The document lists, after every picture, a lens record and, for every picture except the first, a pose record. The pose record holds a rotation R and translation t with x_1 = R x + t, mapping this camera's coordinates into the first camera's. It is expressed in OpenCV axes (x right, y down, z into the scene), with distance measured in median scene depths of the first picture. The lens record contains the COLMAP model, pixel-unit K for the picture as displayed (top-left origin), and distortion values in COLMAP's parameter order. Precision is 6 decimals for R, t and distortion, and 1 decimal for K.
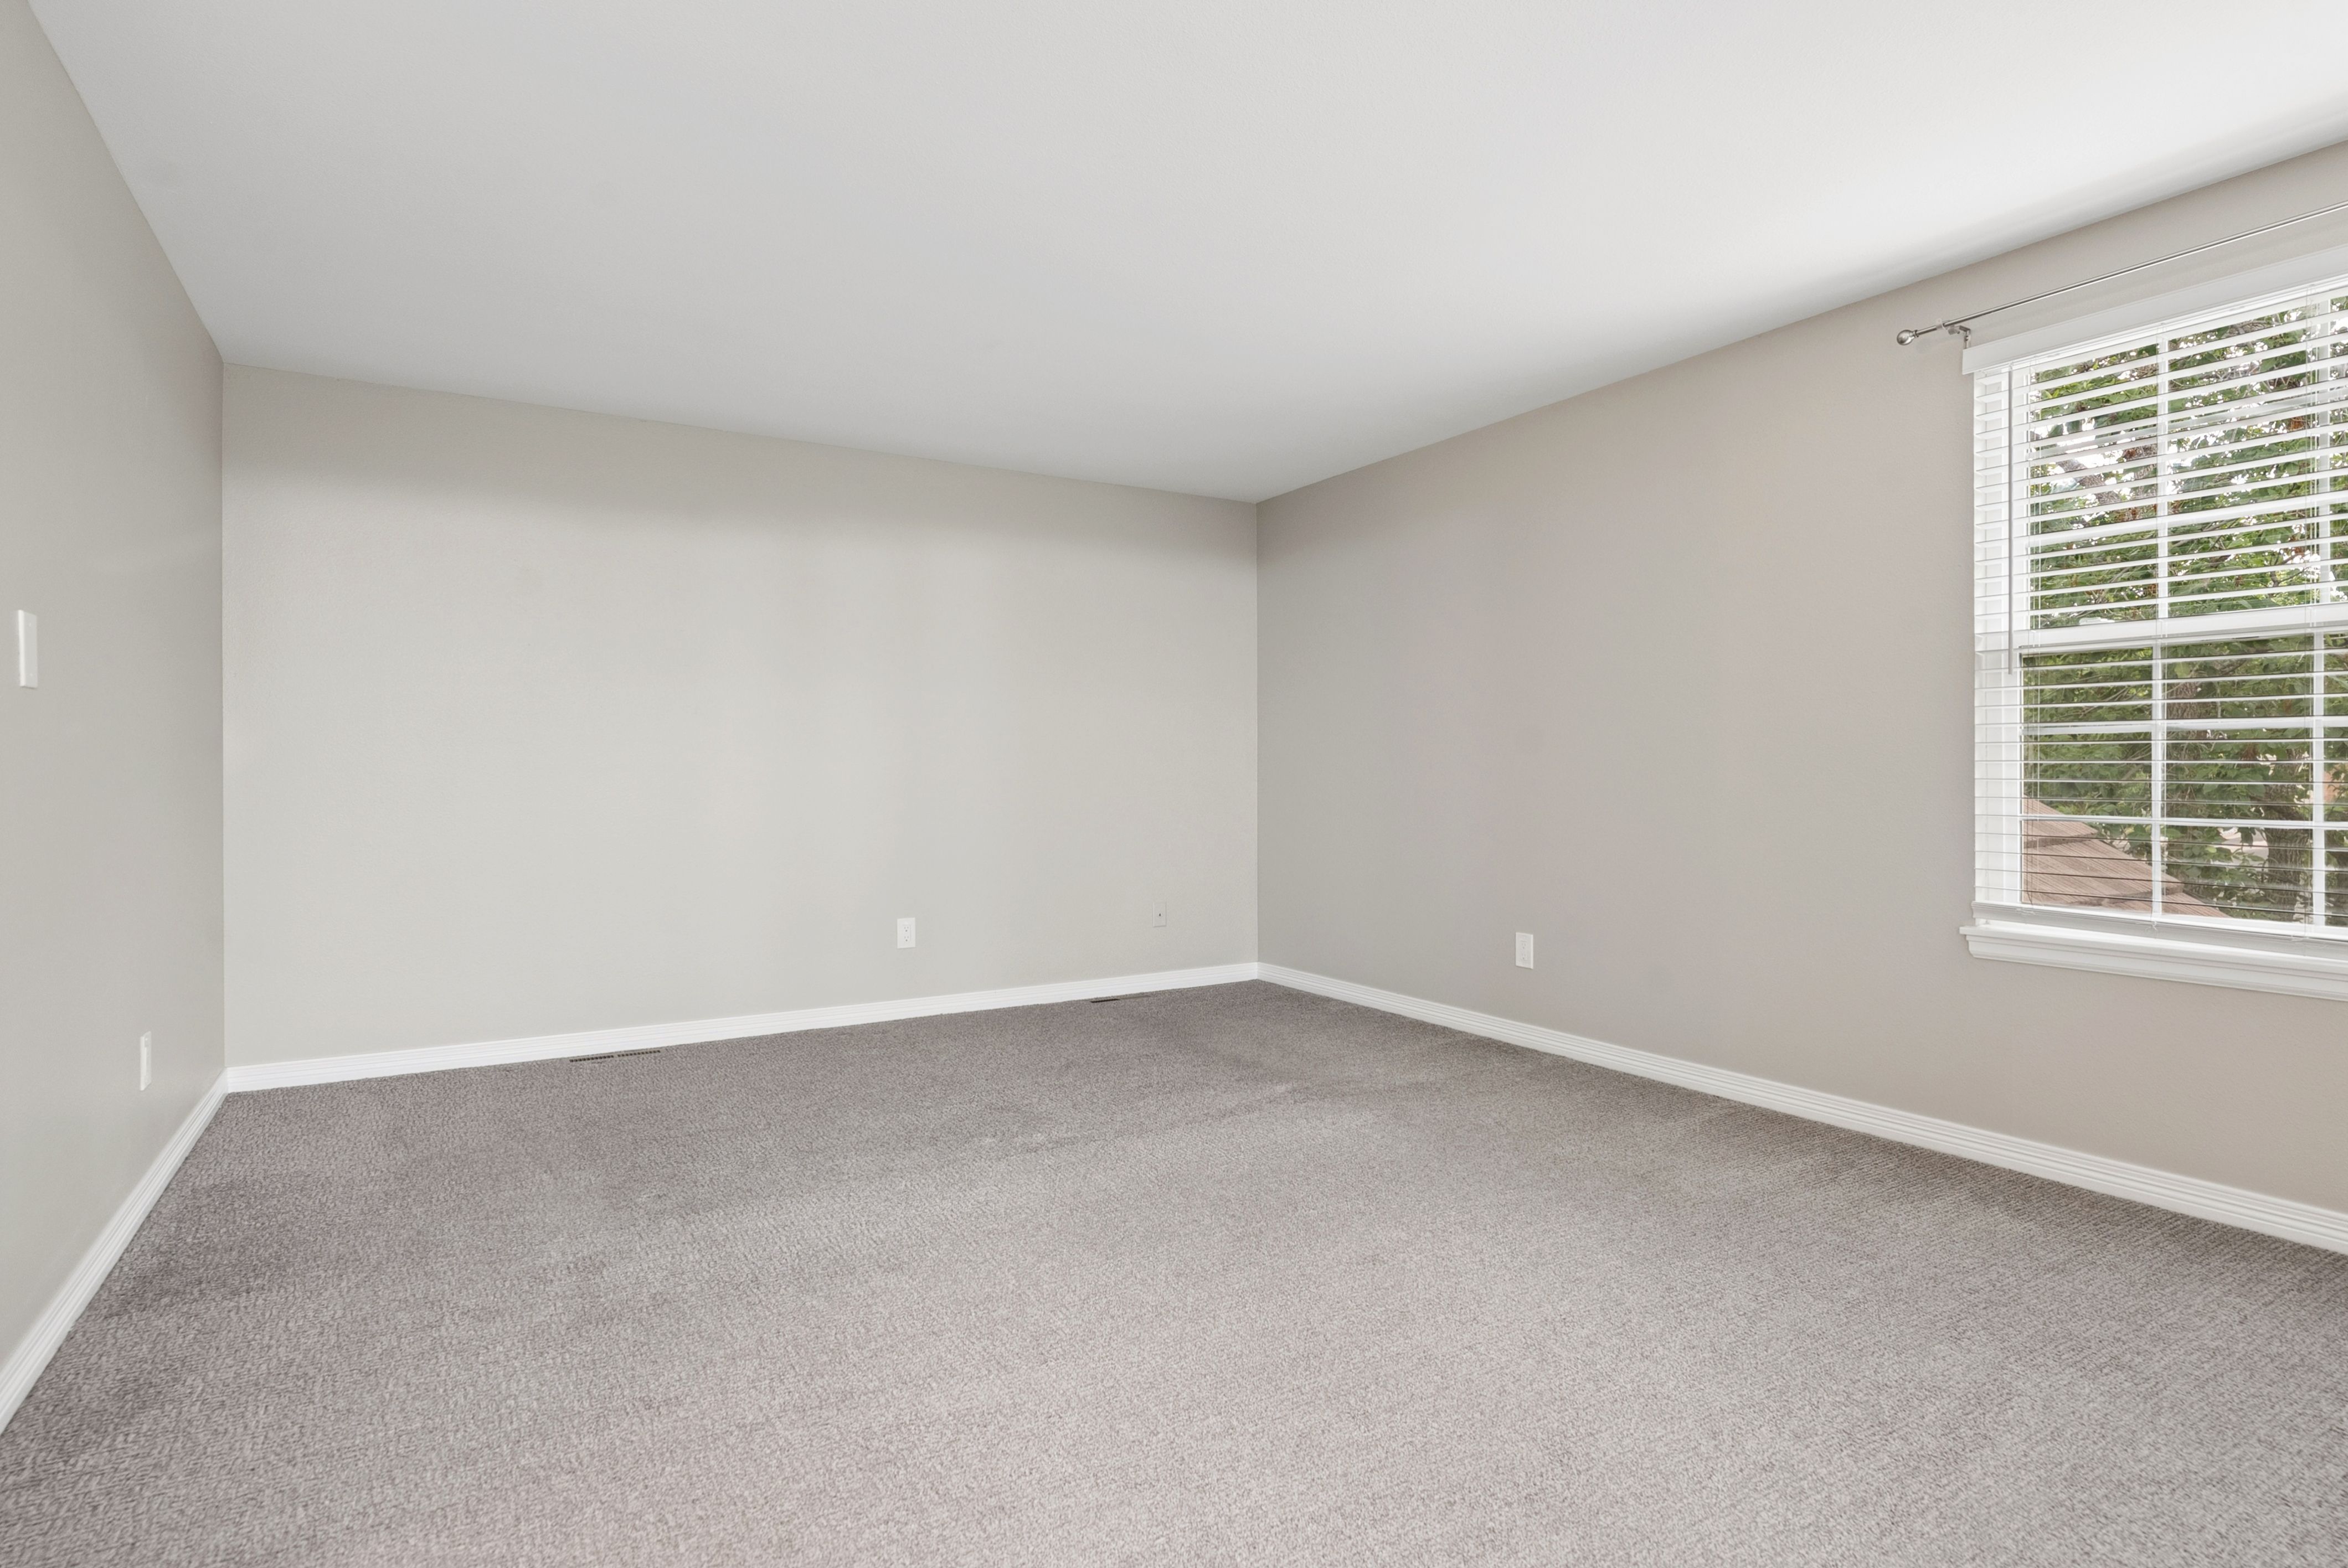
lens RADIAL K [[1182.0, 0, 1235.6], [0, 1182.0, 765.9], [0, 0, 1]] dist [0.006552, -0.003350]
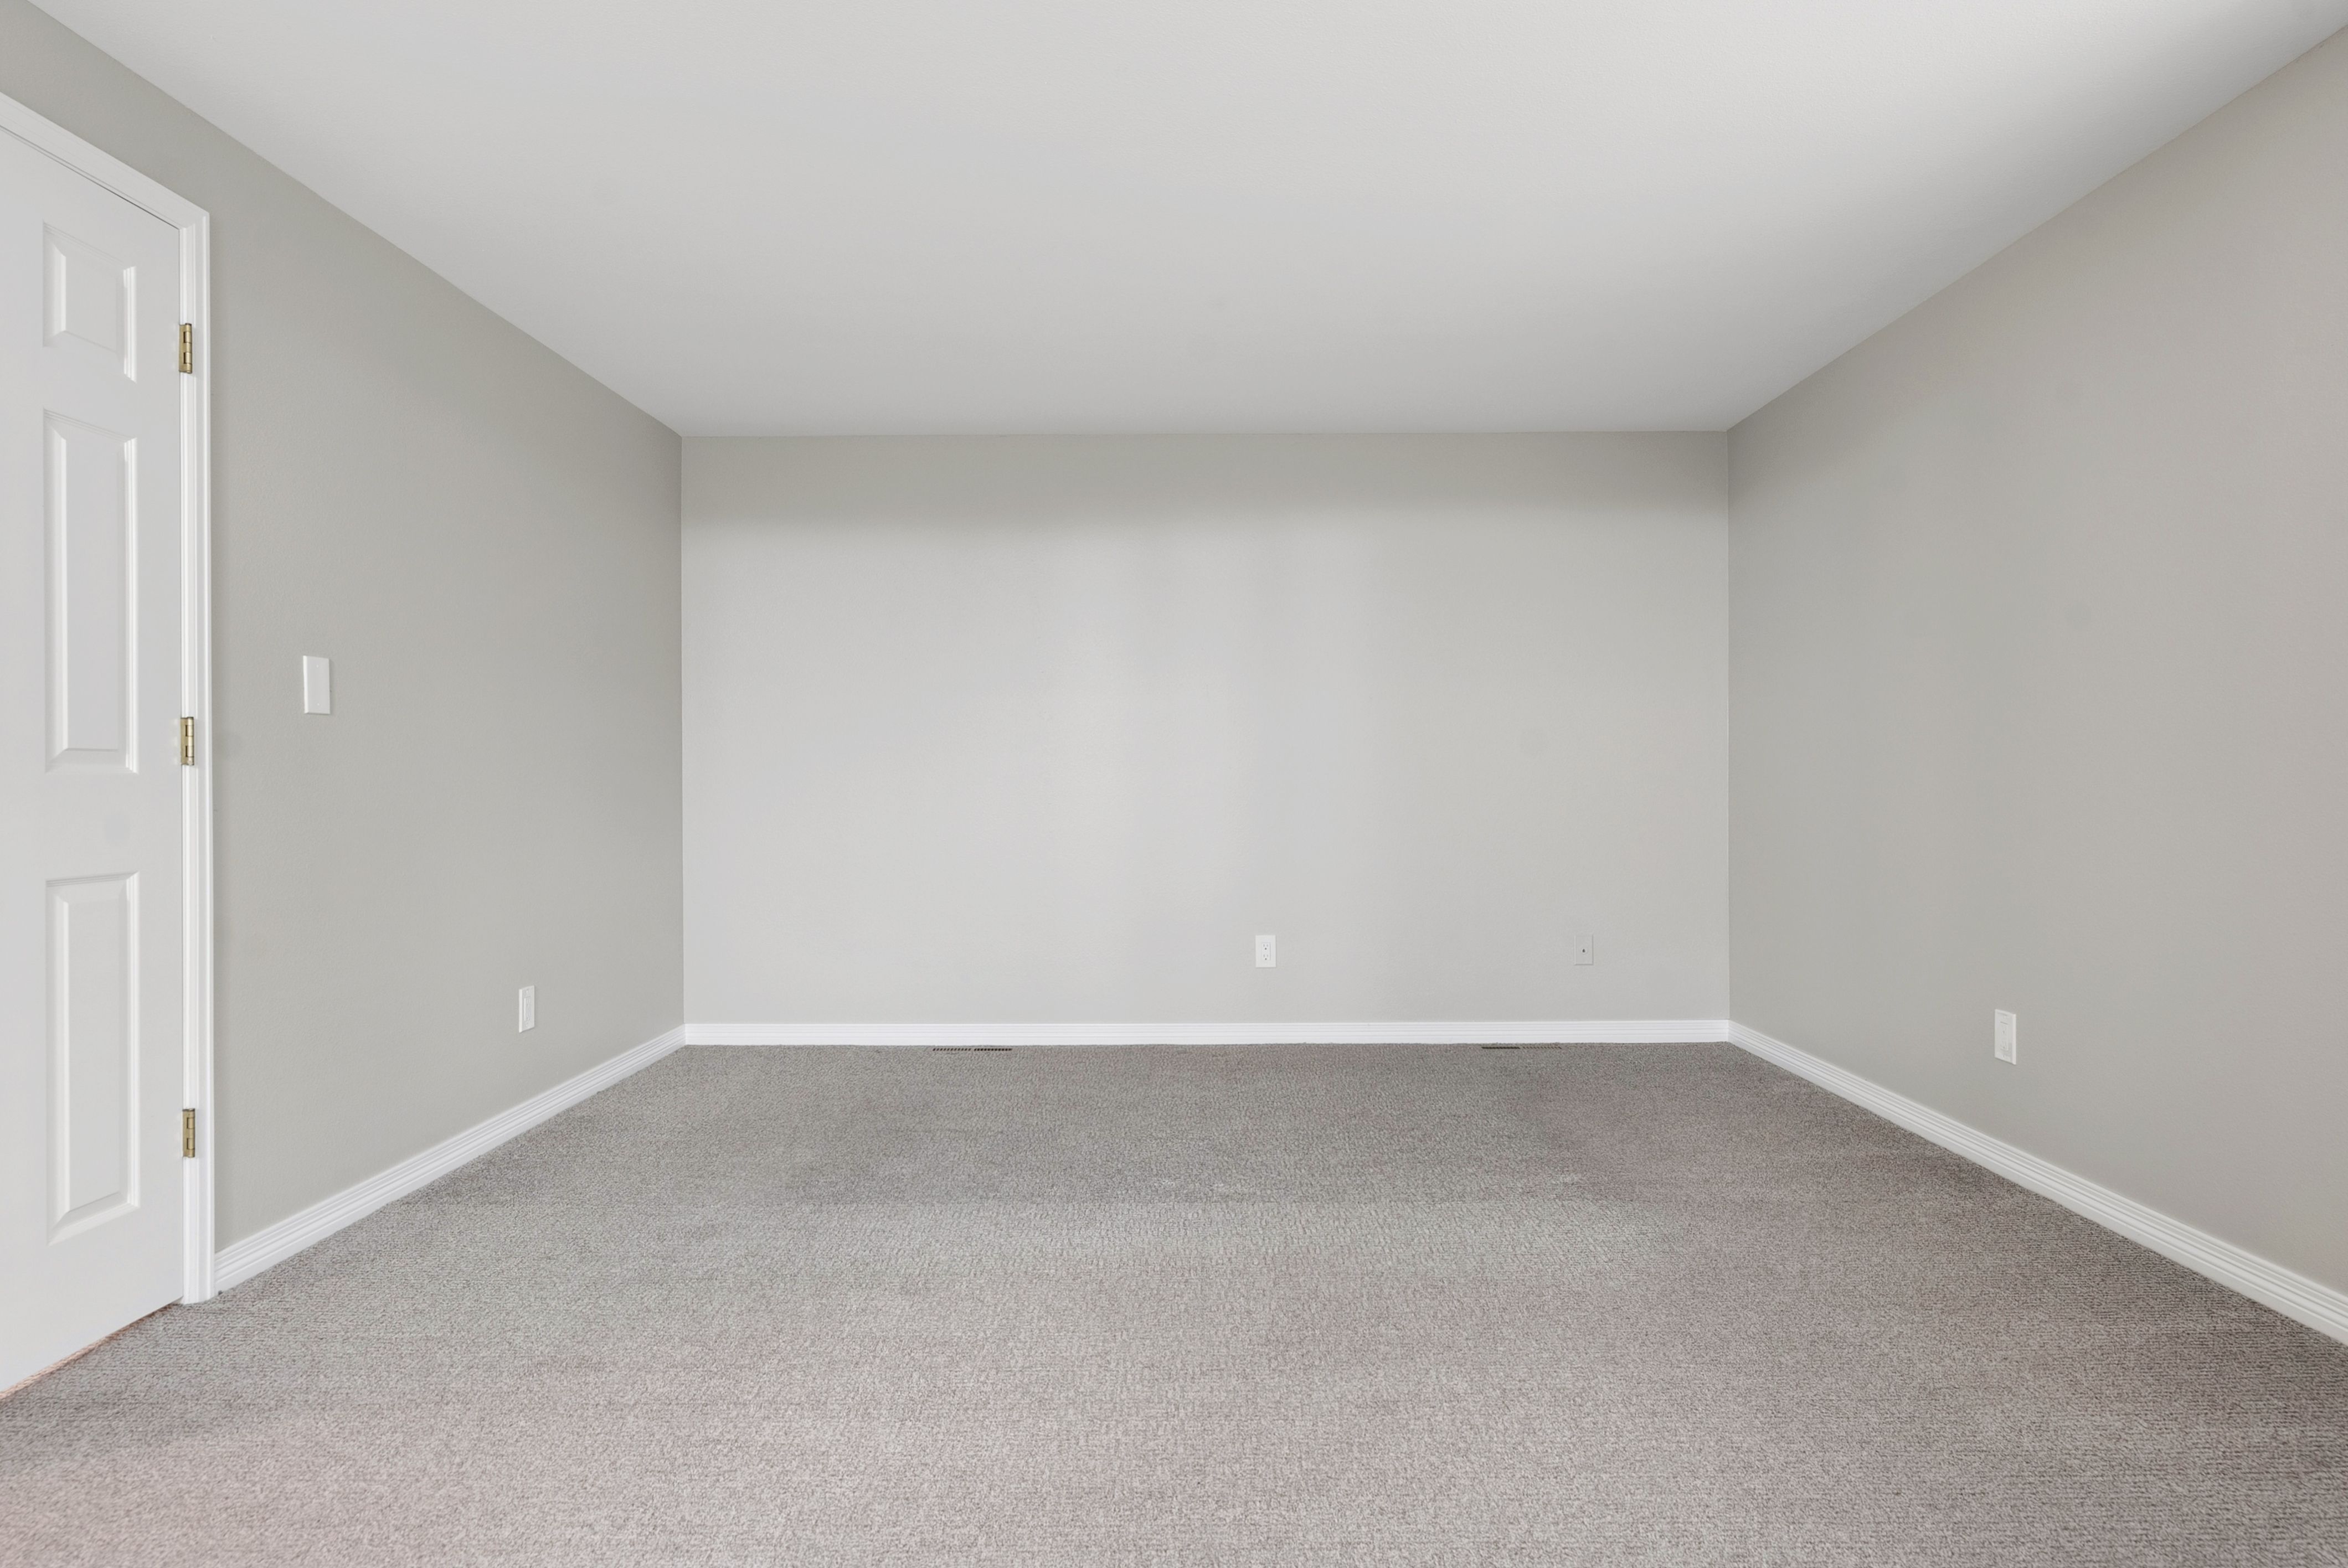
lens RADIAL K [[1317.7, 0, 1181.3], [0, 1317.7, 783.5], [0, 0, 1]] dist [0.001461, -0.000515]
pose [[0.854925, 0.000840, -0.518751, 0.284642], [0.004260, 0.999954, 0.008640, 0.001444], [0.518734, -0.009596, 0.854882, 0.125877]]
